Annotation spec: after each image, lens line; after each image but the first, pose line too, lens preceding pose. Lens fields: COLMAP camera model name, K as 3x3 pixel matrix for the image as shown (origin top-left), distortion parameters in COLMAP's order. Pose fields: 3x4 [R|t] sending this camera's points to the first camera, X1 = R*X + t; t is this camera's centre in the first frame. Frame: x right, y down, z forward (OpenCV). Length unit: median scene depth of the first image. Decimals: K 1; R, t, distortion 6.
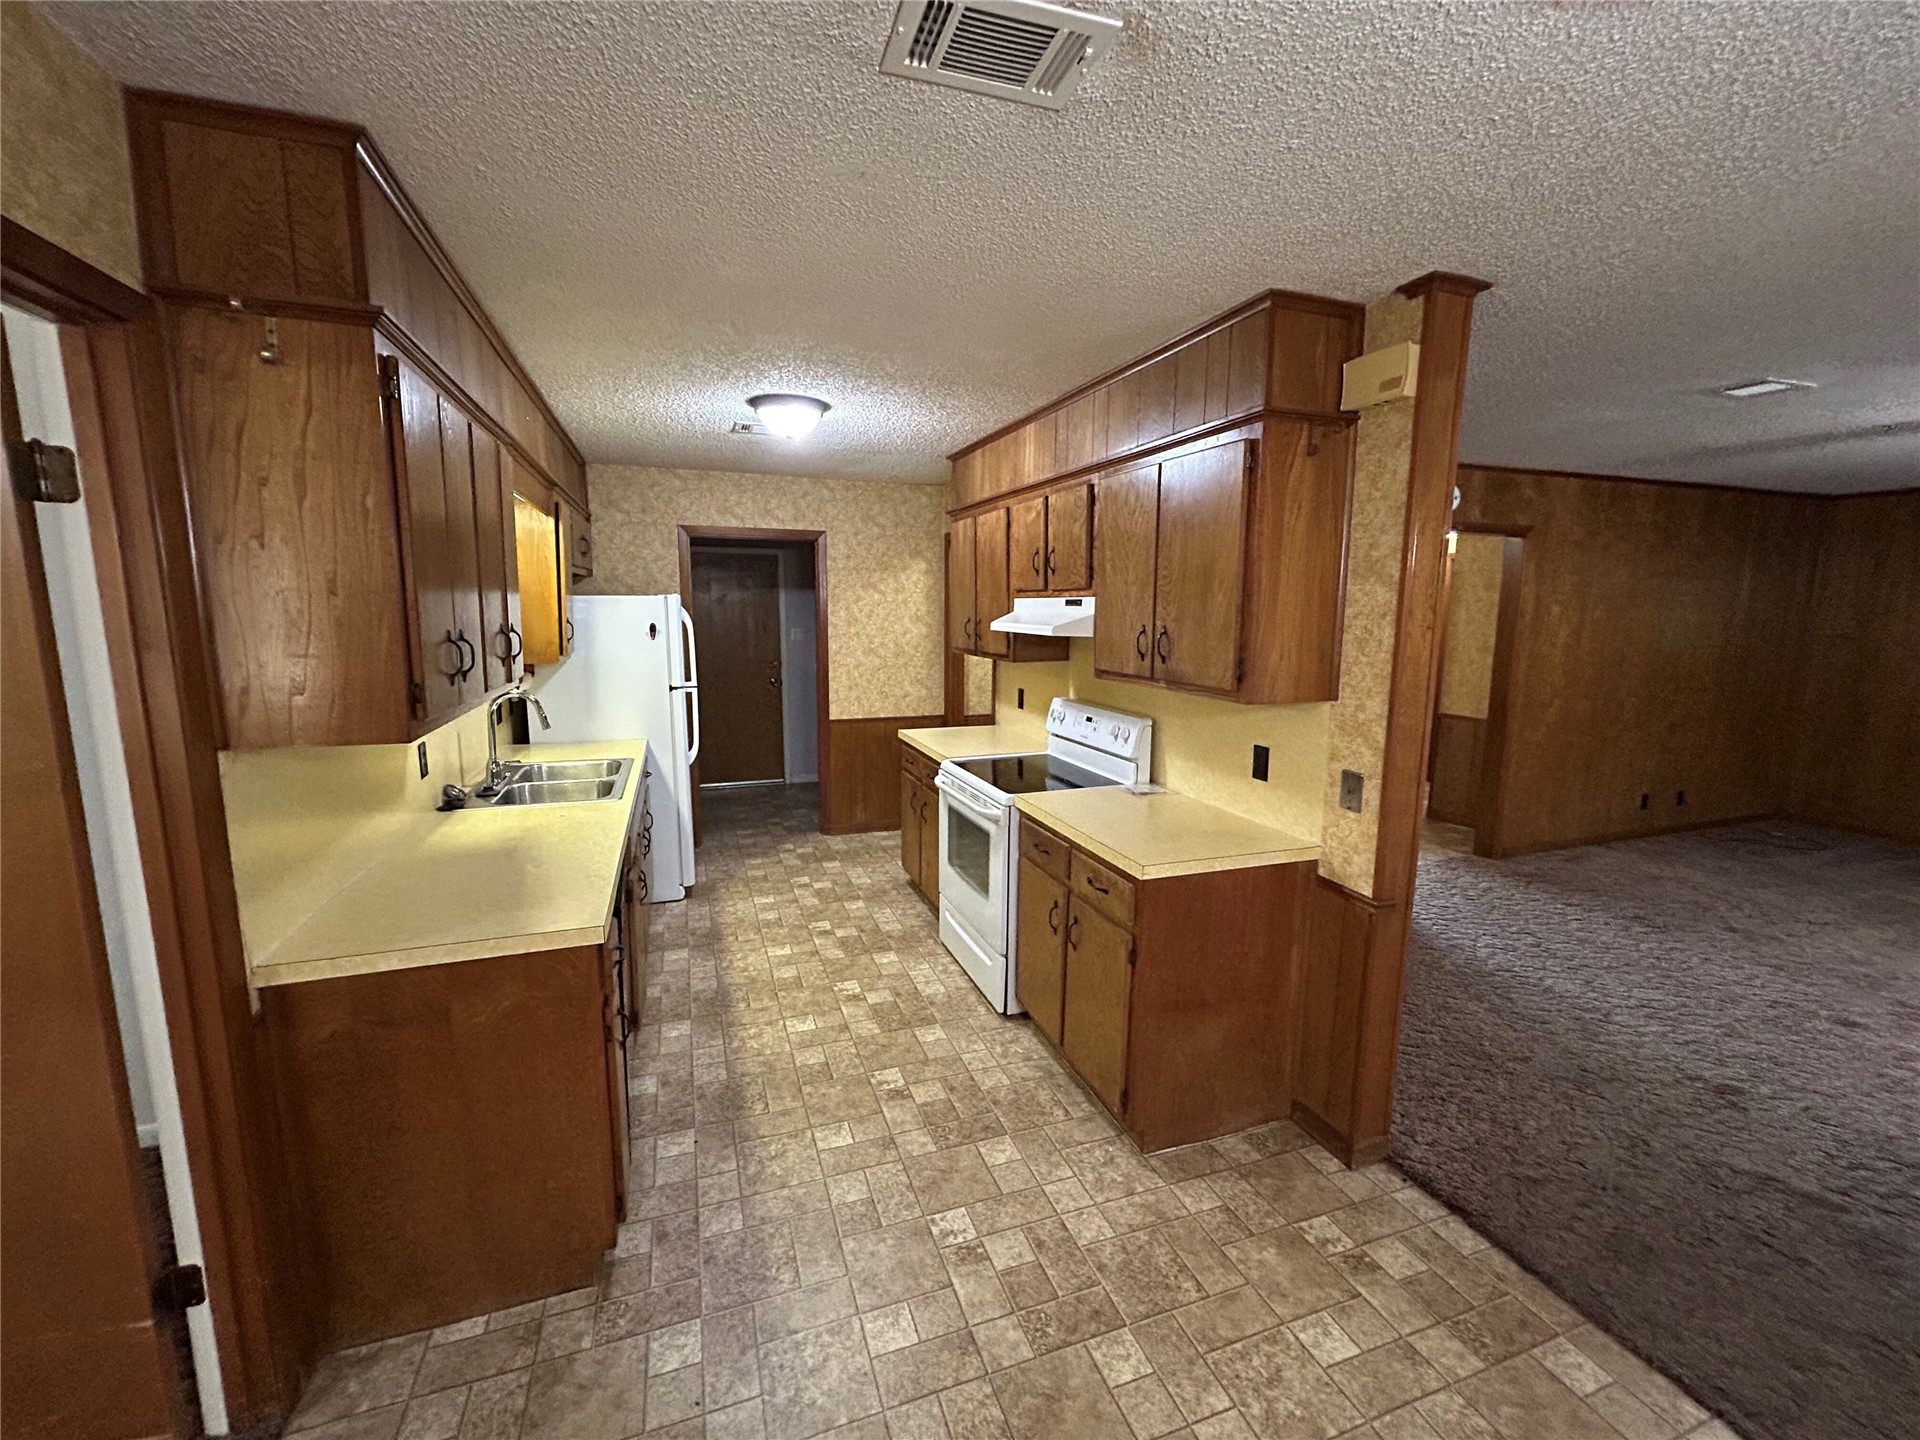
lens RADIAL K [[775.5, 0, 950.1], [0, 775.5, 707.1], [0, 0, 1]] dist [-0.000631, 0.002014]
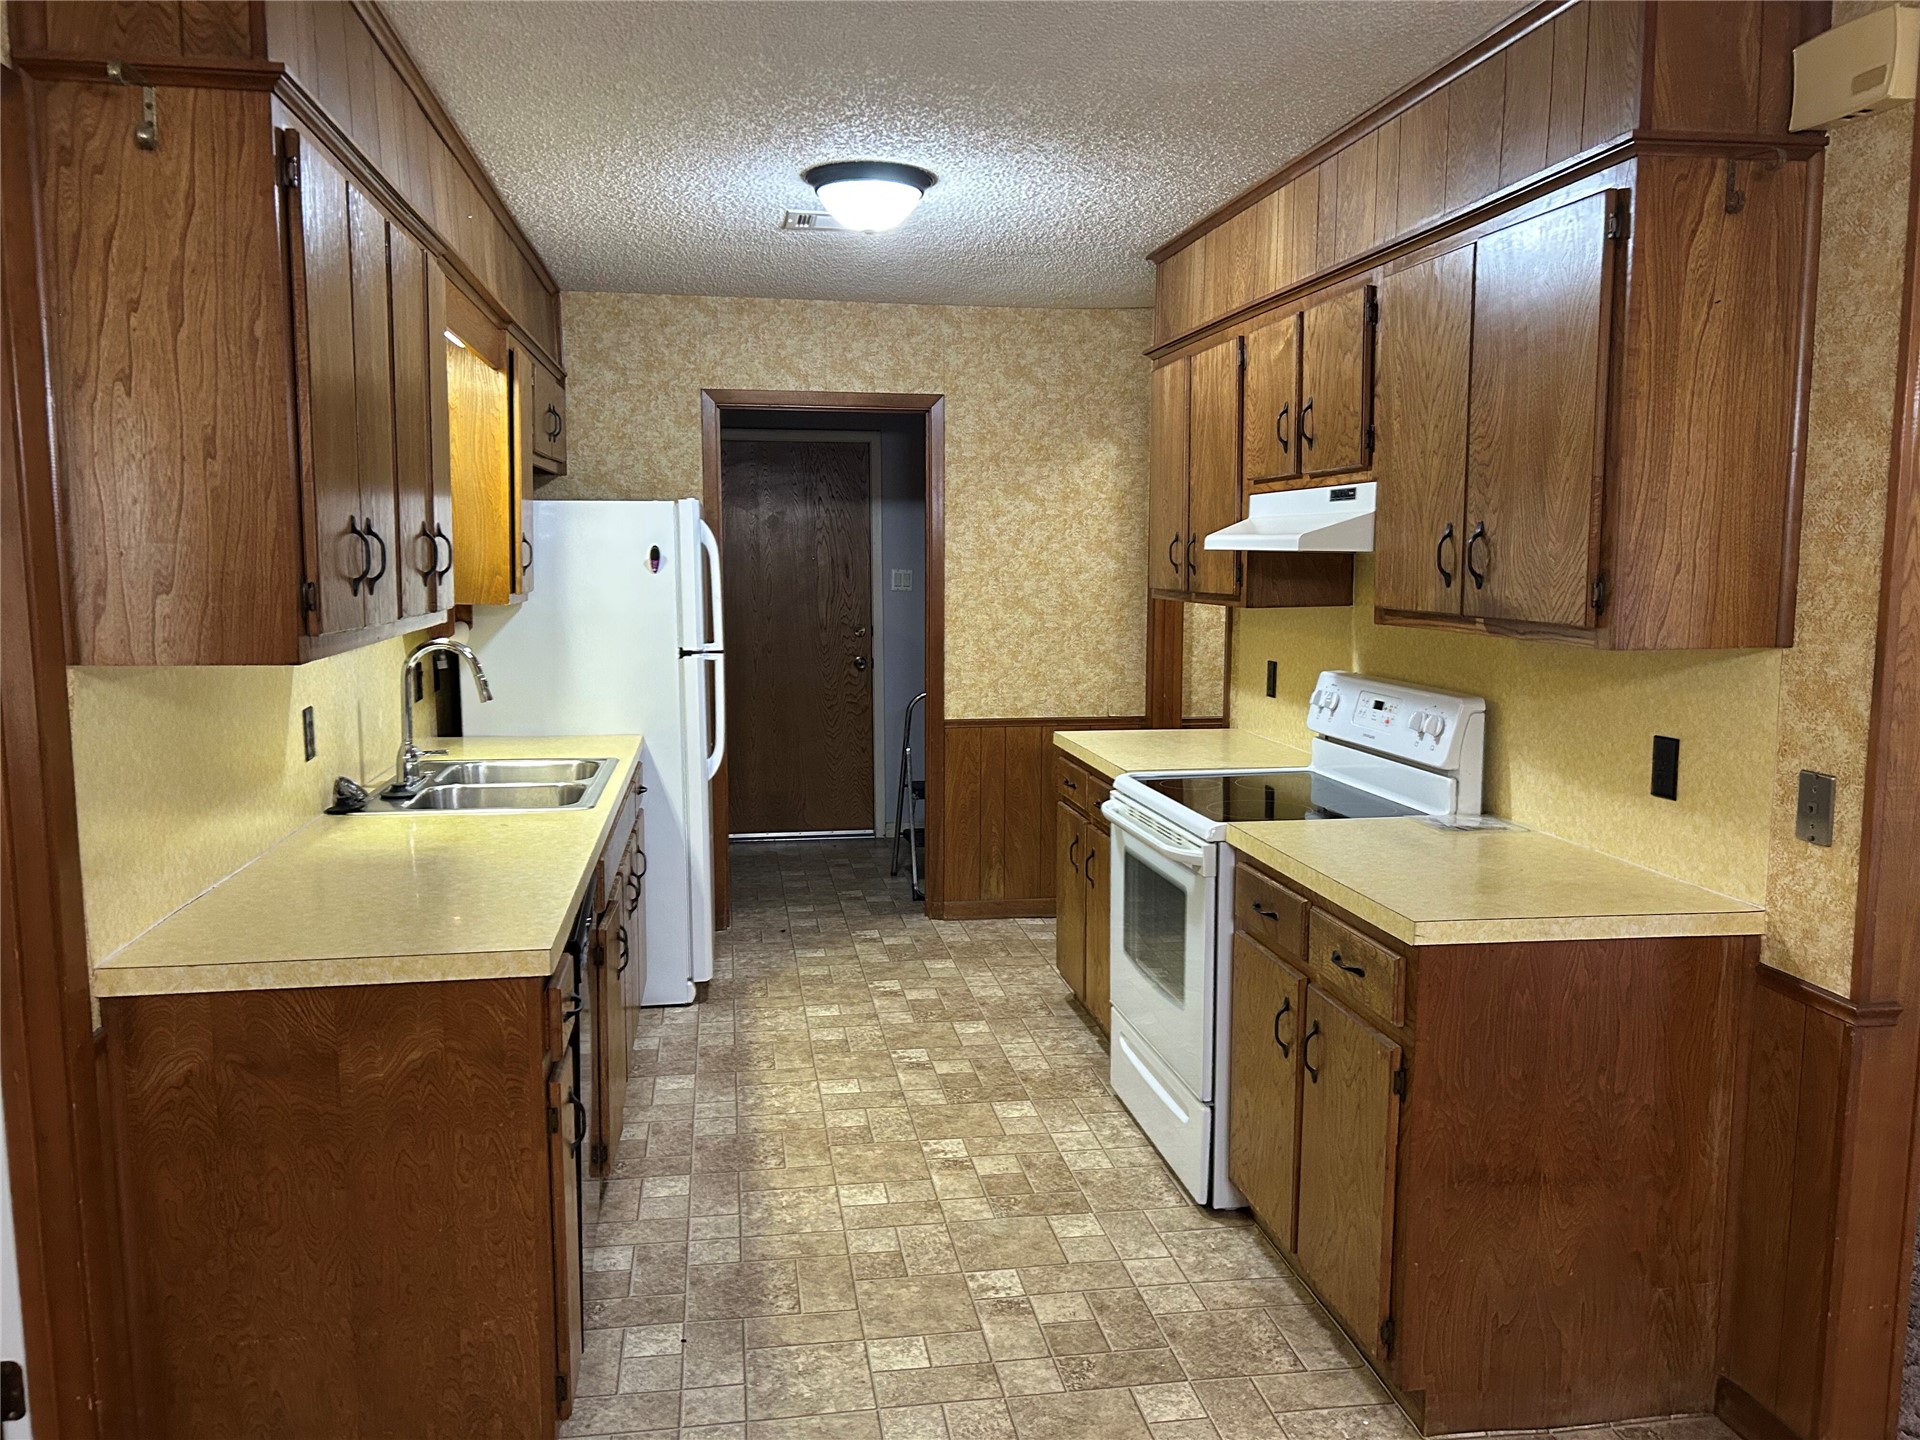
lens RADIAL K [[1445.6, 0, 941.6], [0, 1445.6, 704.7], [0, 0, 1]] dist [0.063235, -0.069711]
pose [[0.983042, 0.014993, -0.182768, 0.102560], [-0.019446, 0.999555, -0.022599, 0.078123], [0.182348, 0.025770, 0.982896, -0.166511]]
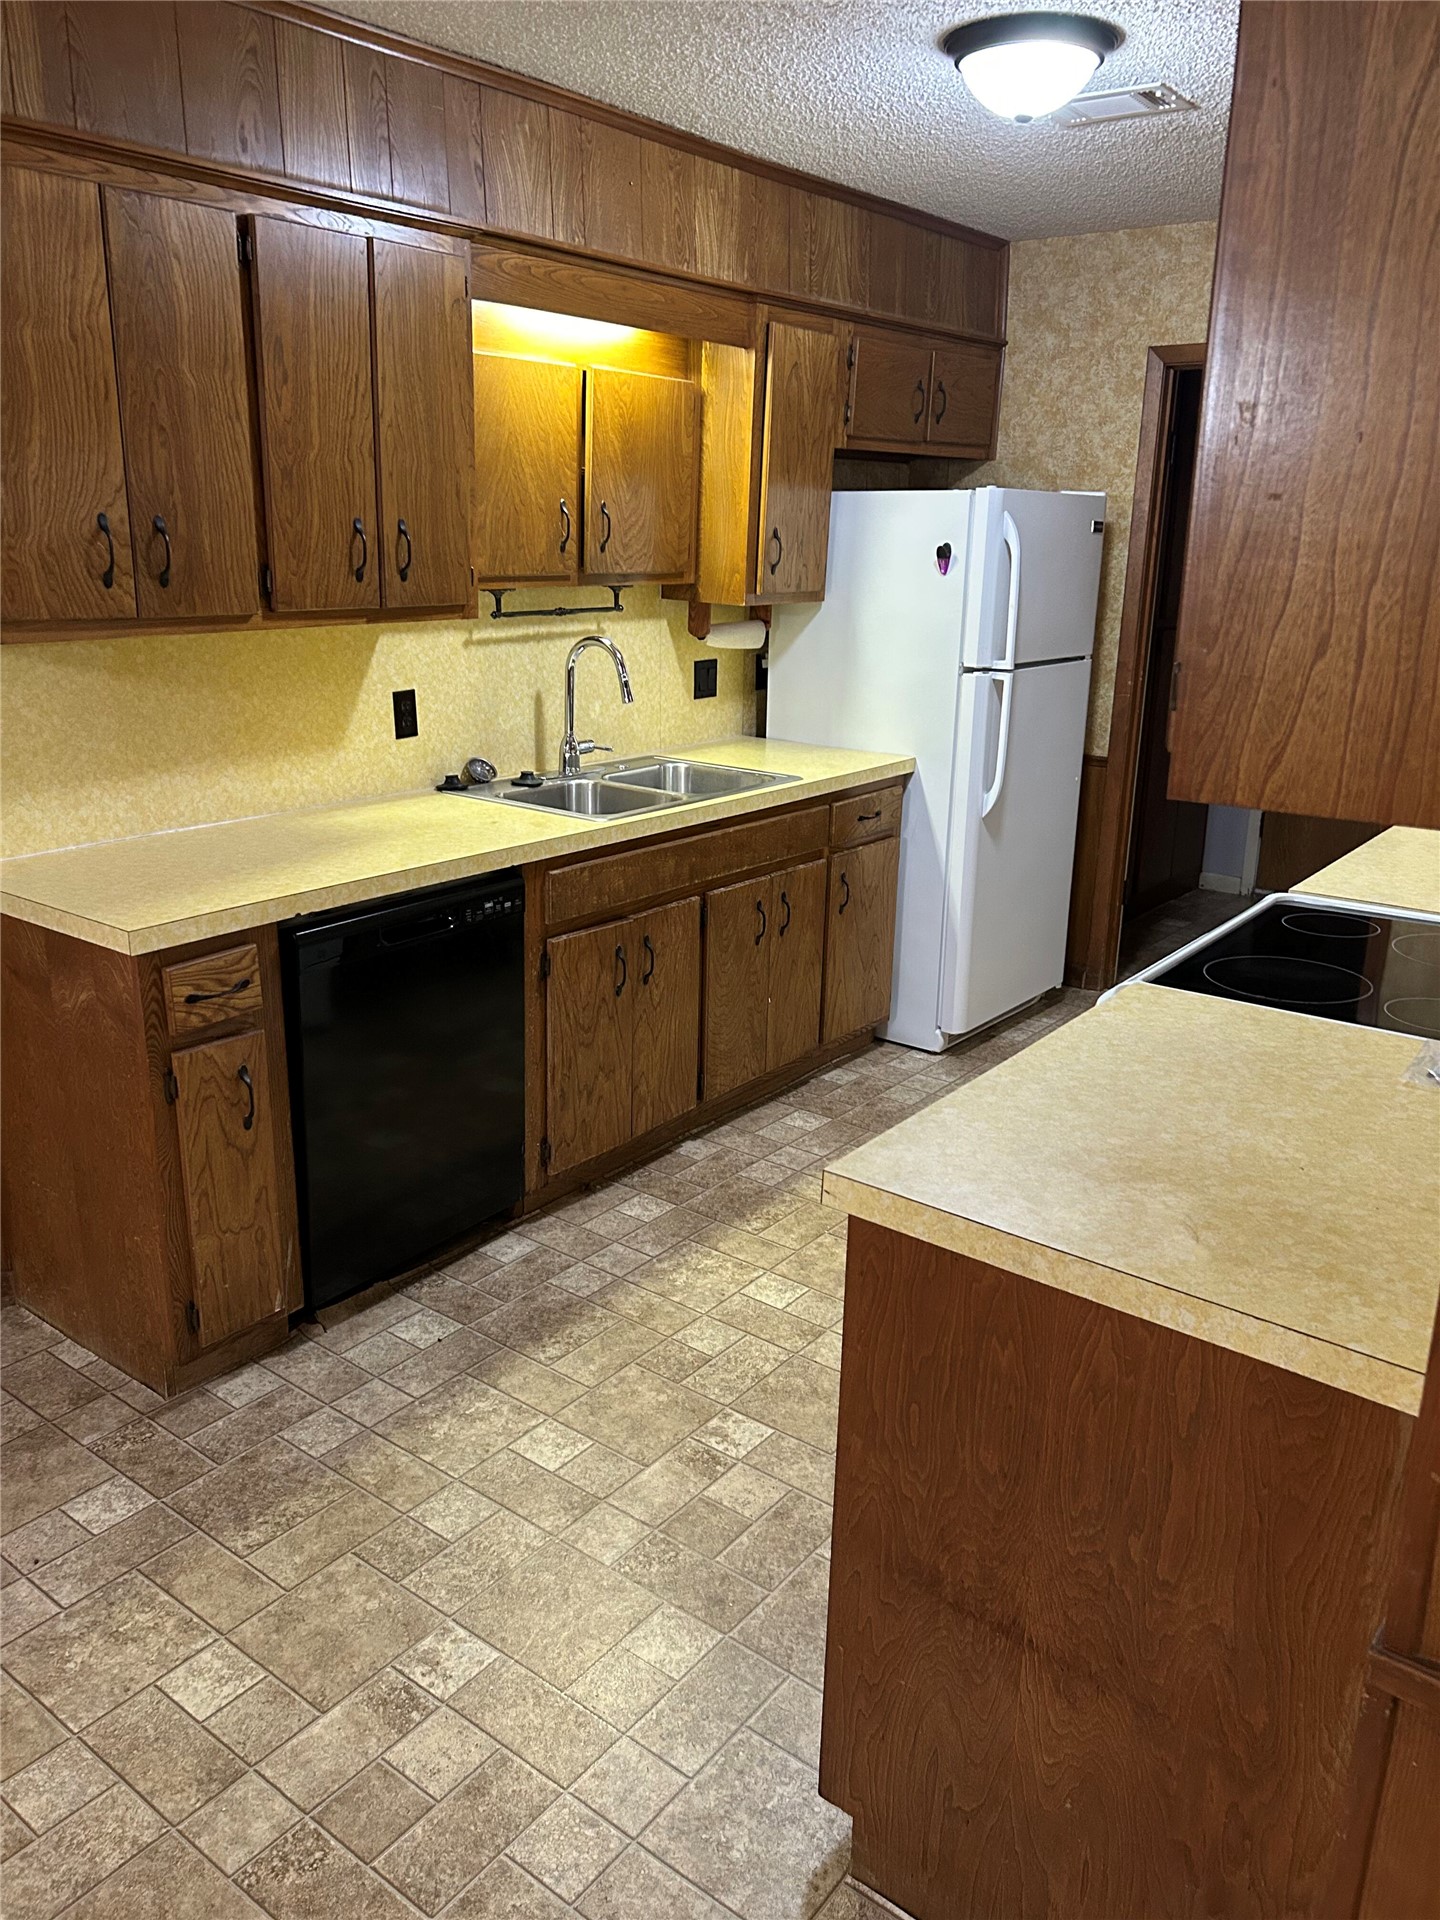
lens RADIAL K [[1445.6, 0, 713.6], [0, 1445.6, 928.5], [0, 0, 1]] dist [0.063235, -0.069711]
pose [[0.545572, 0.228765, -0.806237, 0.822424], [-0.124009, 0.973469, 0.192300, -0.044165], [0.828838, -0.004933, 0.559466, 0.597609]]
